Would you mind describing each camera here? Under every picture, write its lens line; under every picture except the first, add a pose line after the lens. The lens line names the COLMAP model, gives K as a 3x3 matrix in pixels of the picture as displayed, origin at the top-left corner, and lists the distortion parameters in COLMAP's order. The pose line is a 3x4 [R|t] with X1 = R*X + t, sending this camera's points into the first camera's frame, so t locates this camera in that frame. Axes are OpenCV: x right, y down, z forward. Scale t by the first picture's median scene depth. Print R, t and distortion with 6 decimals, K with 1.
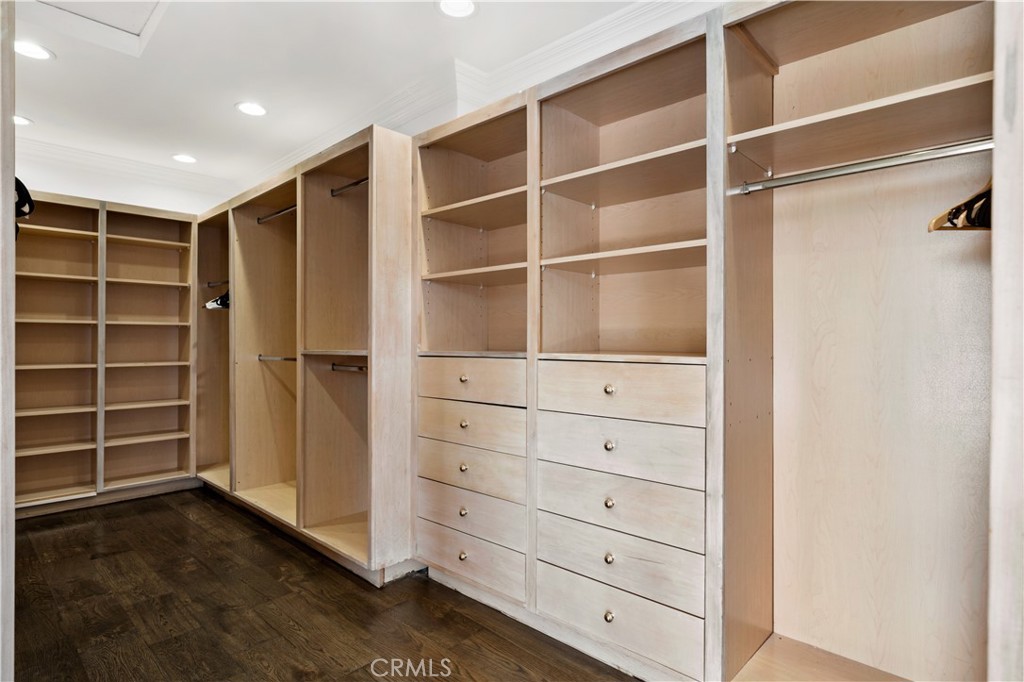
lens RADIAL K [[535.4, 0, 511.3], [0, 535.4, 341.4], [0, 0, 1]] dist [0.013818, 0.000640]
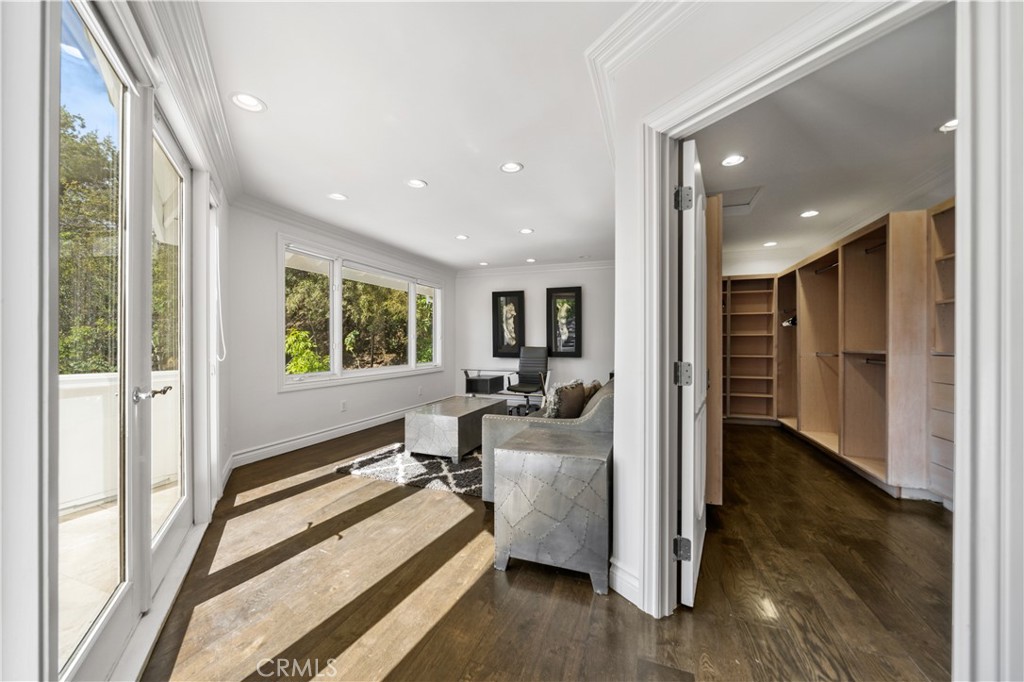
lens RADIAL K [[368.7, 0, 510.6], [0, 368.7, 342.0], [0, 0, 1]] dist [-0.006279, 0.000530]
pose [[0.401101, -0.001549, -0.916033, 0.227482], [0.000352, 0.999999, -0.001537, -0.006803], [0.916034, 0.000294, 0.401101, -0.382769]]
